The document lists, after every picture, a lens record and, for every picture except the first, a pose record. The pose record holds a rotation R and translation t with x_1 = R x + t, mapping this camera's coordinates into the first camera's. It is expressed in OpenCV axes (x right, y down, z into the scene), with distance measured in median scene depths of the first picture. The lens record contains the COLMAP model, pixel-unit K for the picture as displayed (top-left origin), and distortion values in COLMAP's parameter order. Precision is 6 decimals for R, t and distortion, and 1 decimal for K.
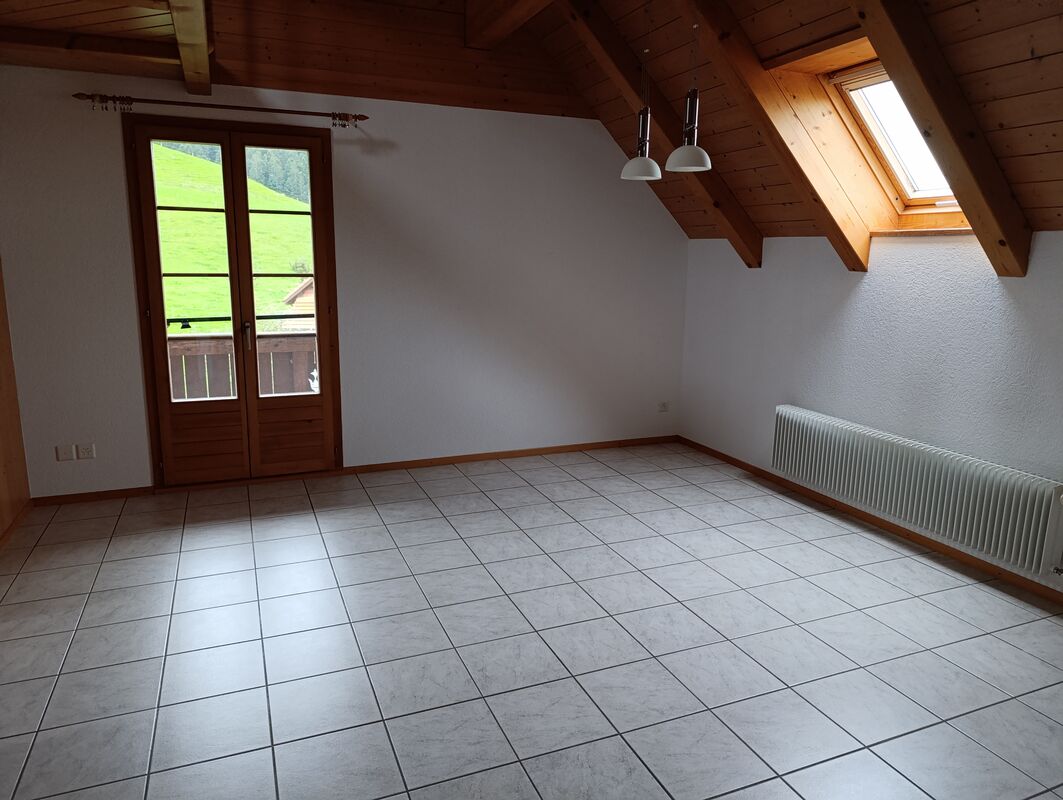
lens RADIAL K [[726.4, 0, 532.1], [0, 726.4, 394.7], [0, 0, 1]] dist [0.045620, -0.041108]
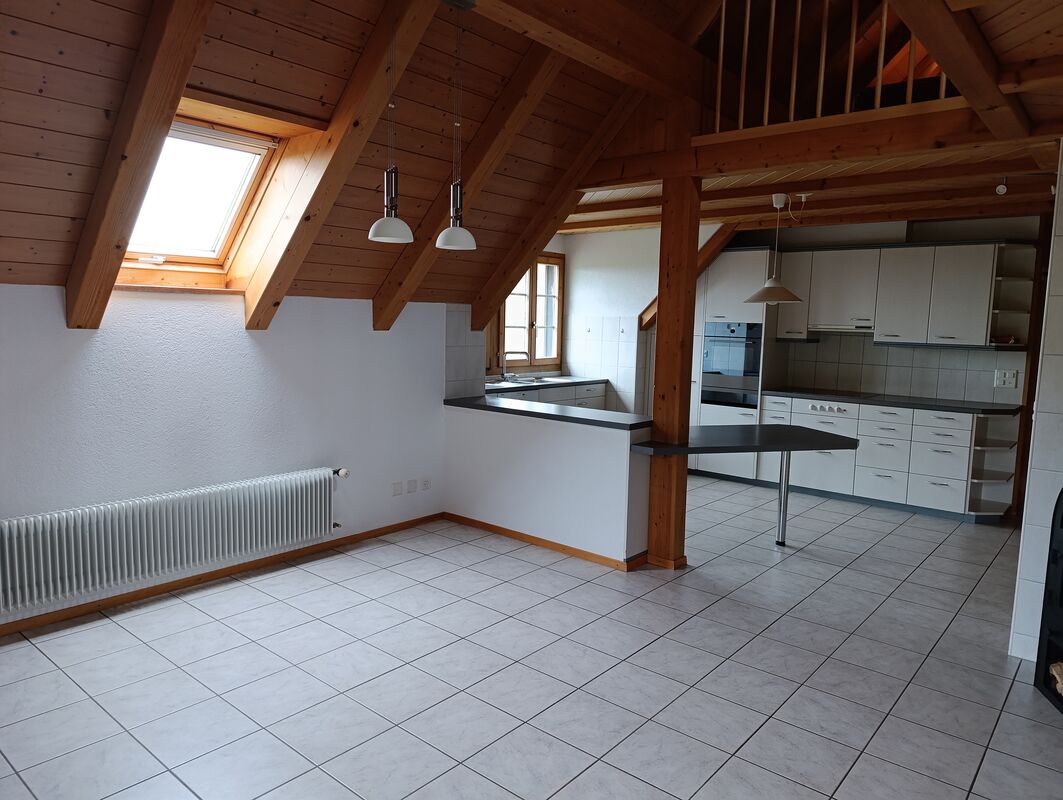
lens RADIAL K [[726.4, 0, 532.1], [0, 726.4, 394.7], [0, 0, 1]] dist [0.045620, -0.041108]
pose [[-0.460870, -0.116682, 0.879764, -0.626616], [0.138595, 0.969693, 0.201213, -0.219445], [-0.876579, 0.214664, -0.430731, 1.054359]]
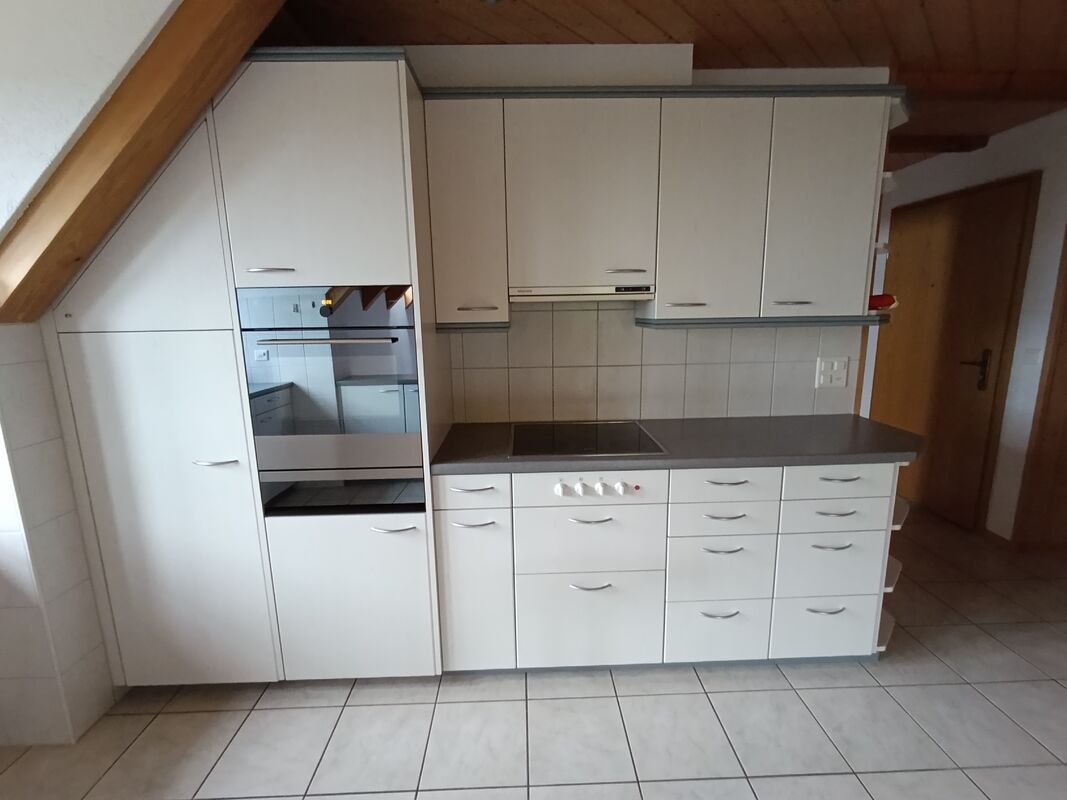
lens RADIAL K [[494.5, 0, 539.9], [0, 494.5, 403.1], [0, 0, 1]] dist [0.004509, 0.000111]
pose [[-0.934092, -0.063840, 0.351278, -0.295692], [0.074213, 0.927677, 0.365935, -0.153096], [-0.349234, 0.367886, -0.861798, 0.766500]]
